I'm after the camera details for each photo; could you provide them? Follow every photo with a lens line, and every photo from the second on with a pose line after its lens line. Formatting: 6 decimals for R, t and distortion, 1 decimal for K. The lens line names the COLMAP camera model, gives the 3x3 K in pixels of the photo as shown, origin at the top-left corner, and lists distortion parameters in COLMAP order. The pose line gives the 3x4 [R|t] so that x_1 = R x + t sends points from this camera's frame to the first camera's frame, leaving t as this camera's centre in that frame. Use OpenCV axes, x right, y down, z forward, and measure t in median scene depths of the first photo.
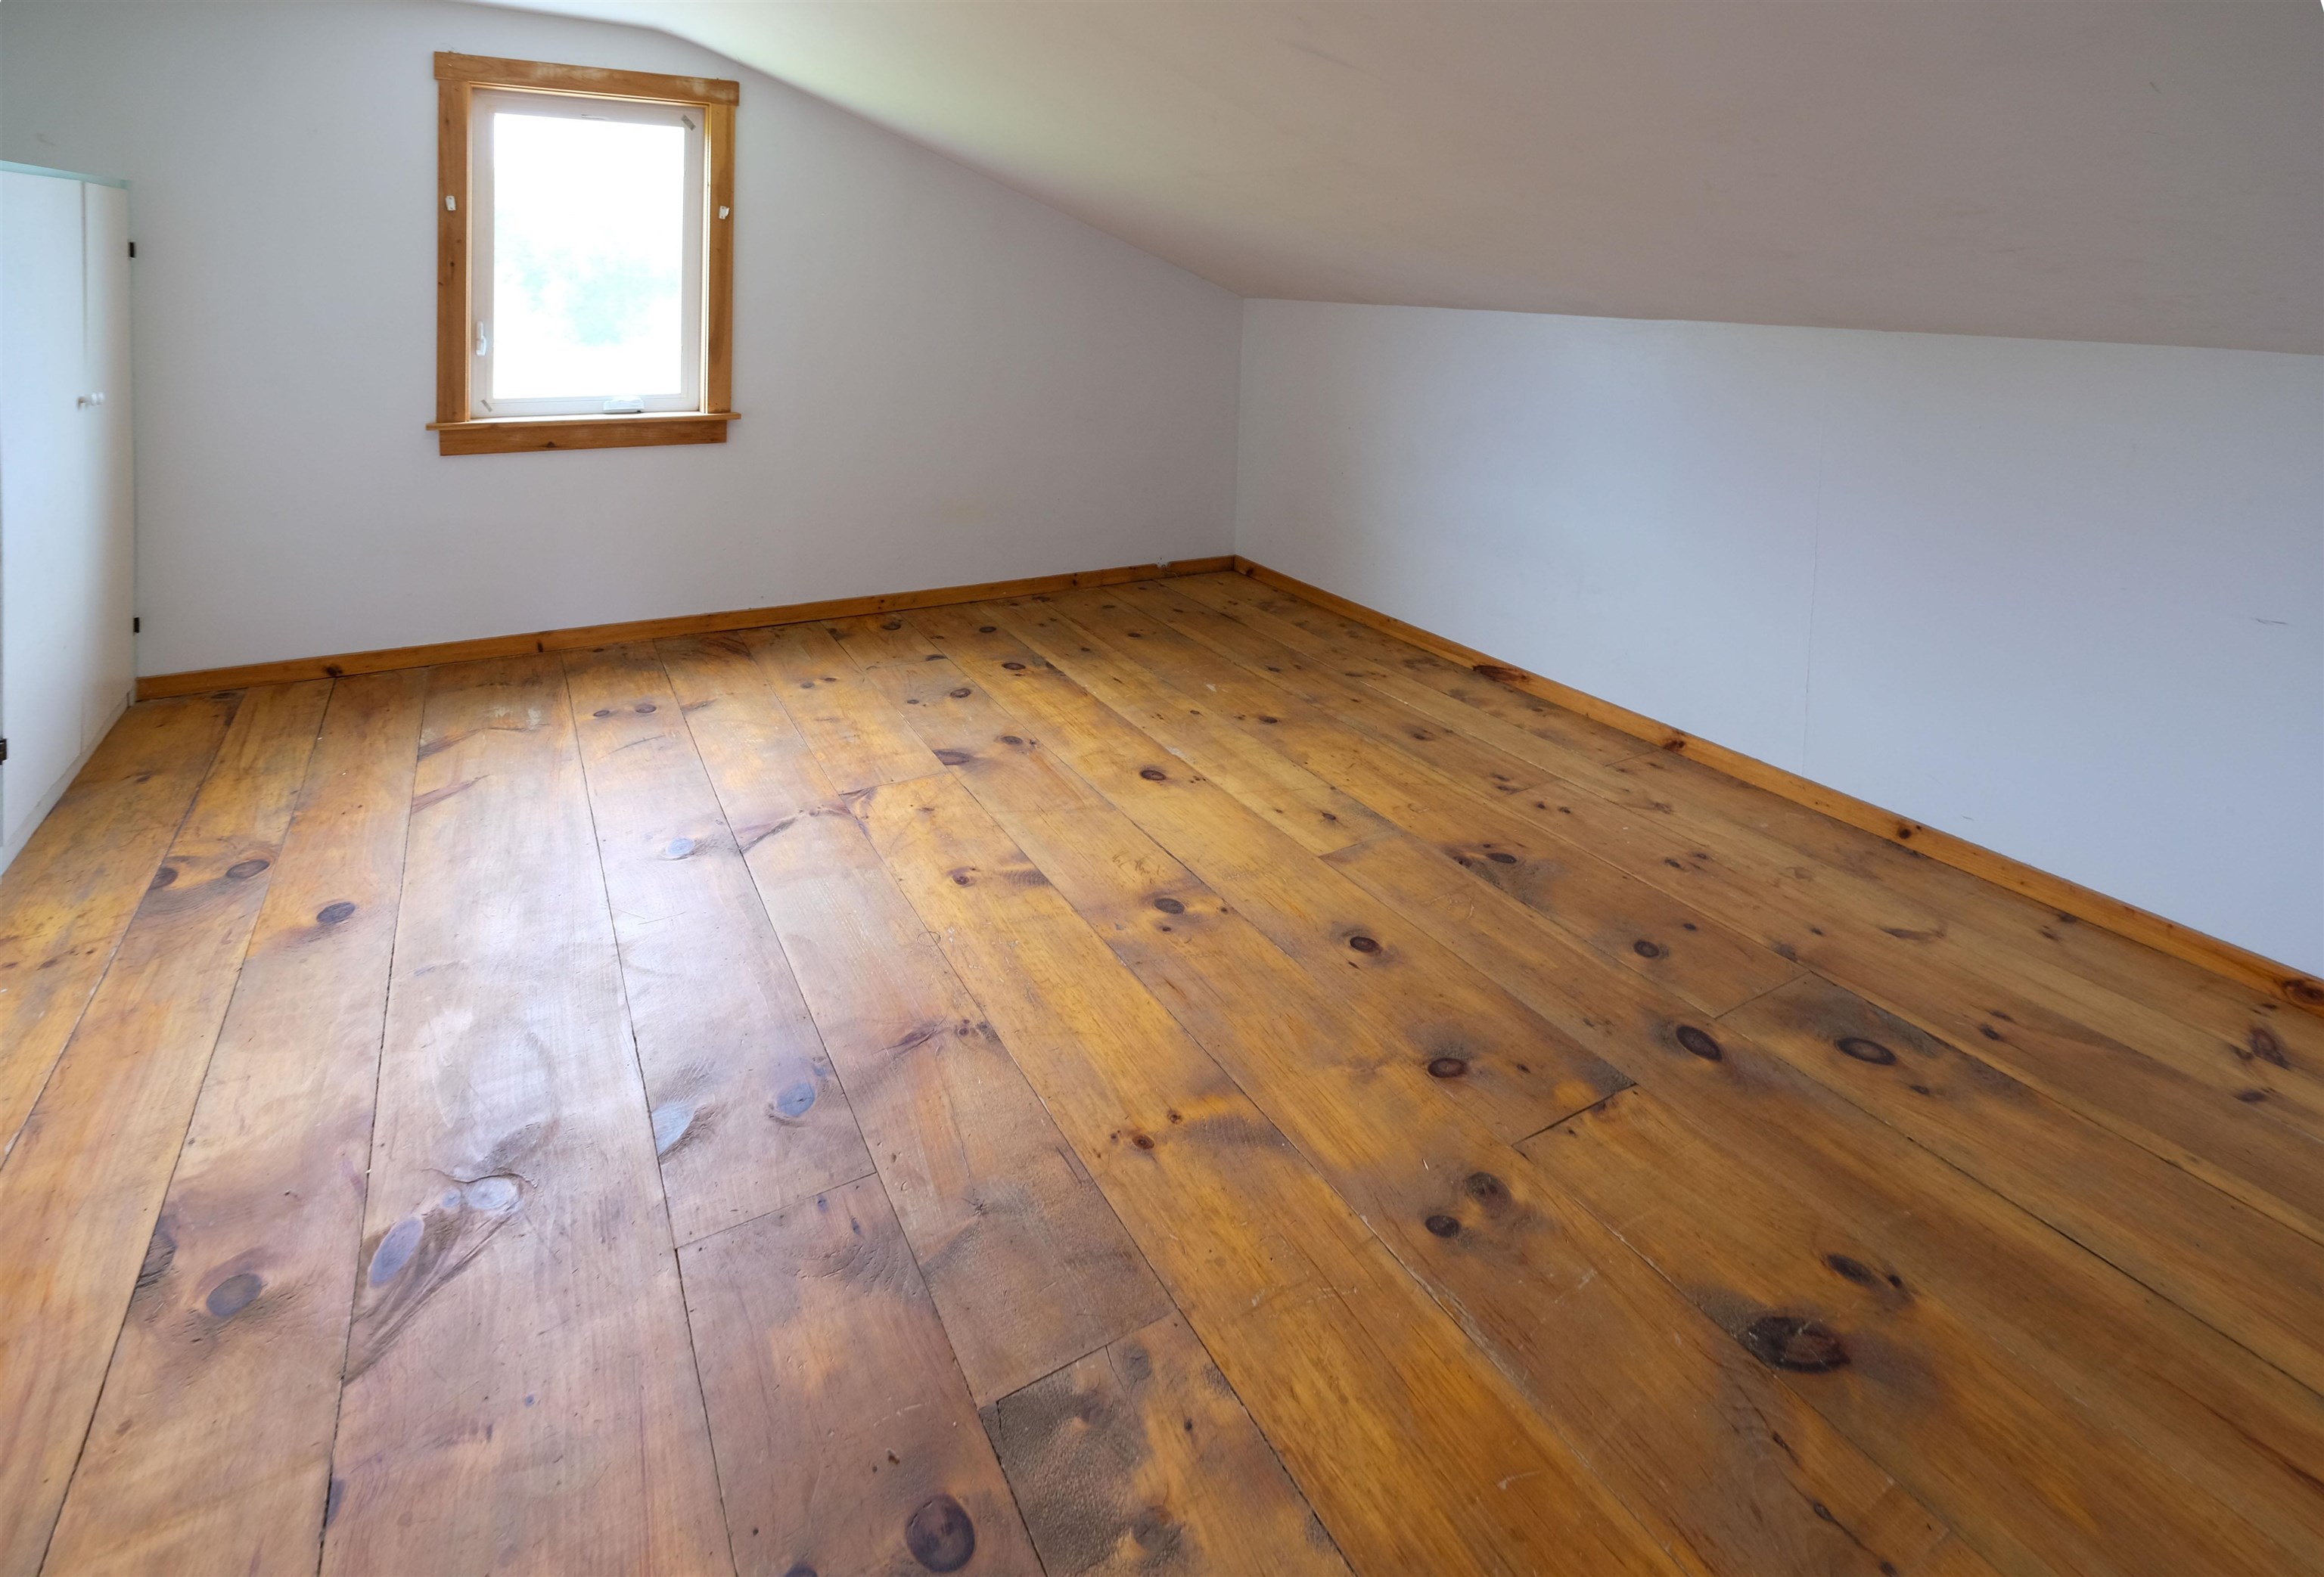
lens RADIAL K [[1085.2, 0, 1162.0], [0, 1085.2, 788.5], [0, 0, 1]] dist [0.002329, 0.000154]
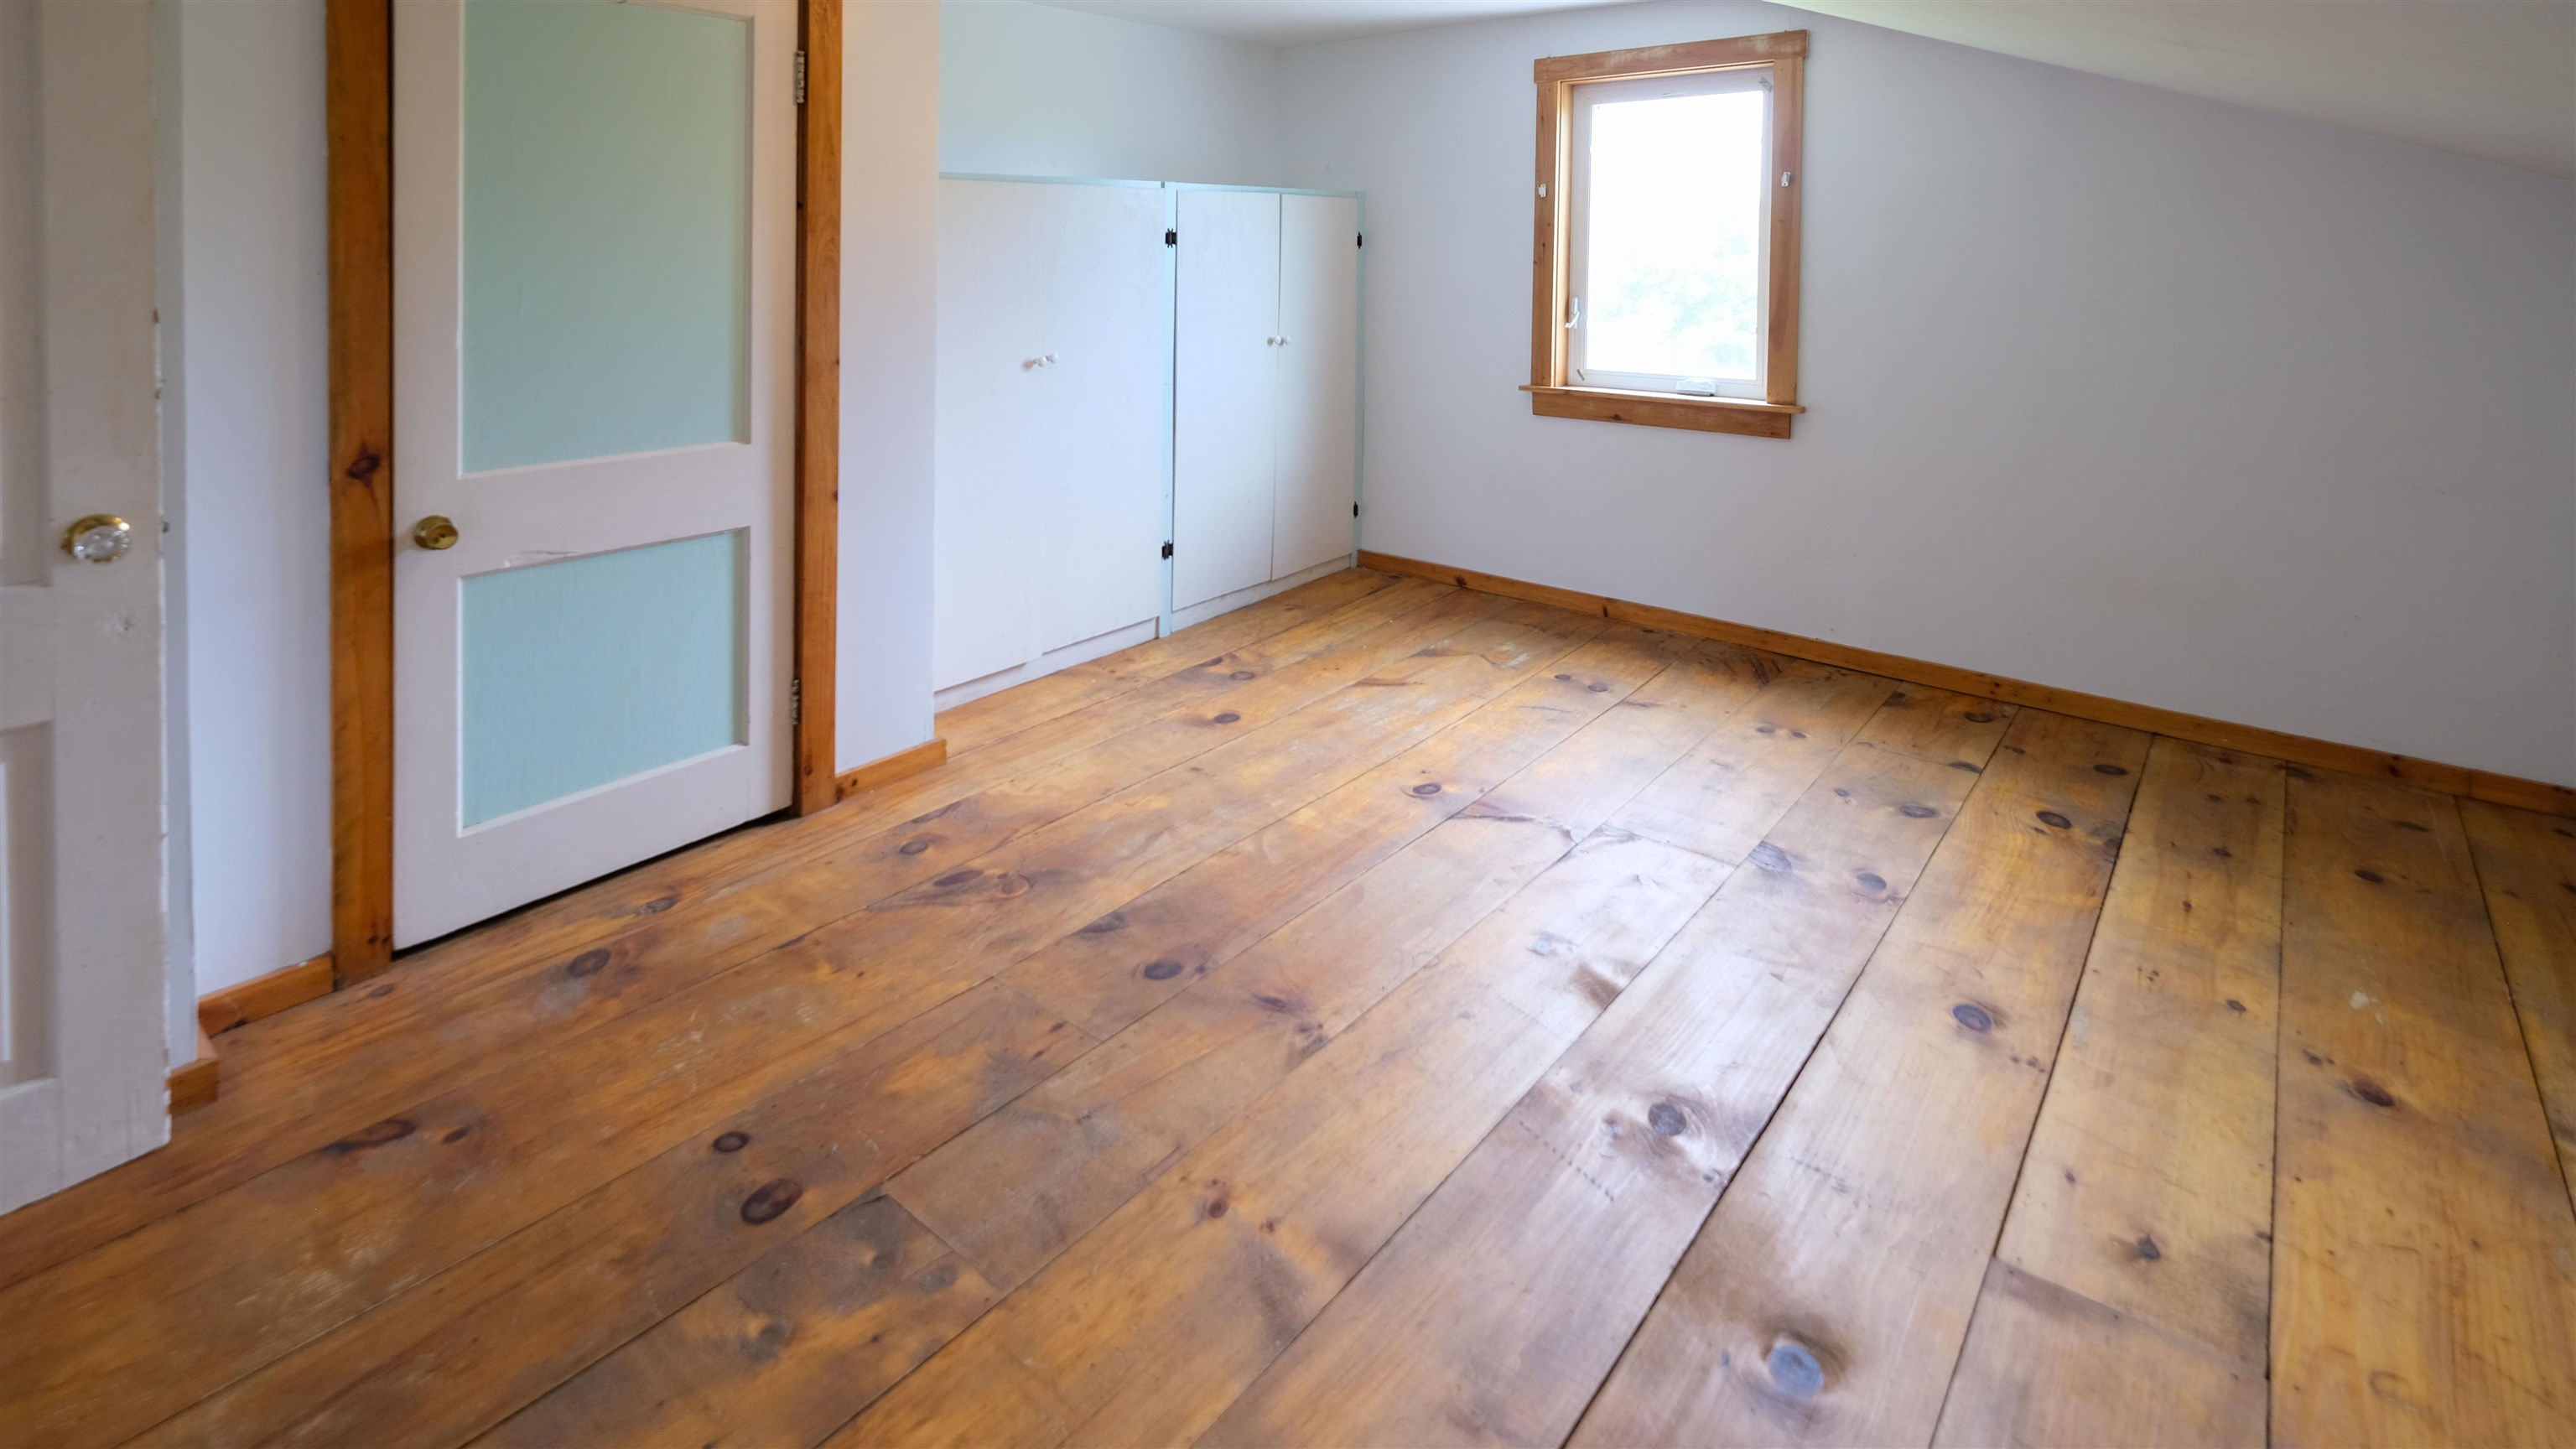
lens RADIAL K [[1201.2, 0, 1237.7], [0, 1201.2, 749.1], [0, 0, 1]] dist [-0.002361, -0.000161]
pose [[0.295109, 0.340317, -0.892802, 0.549083], [-0.405911, 0.890557, 0.205291, -0.152846], [0.864955, 0.301815, 0.400950, 0.405795]]
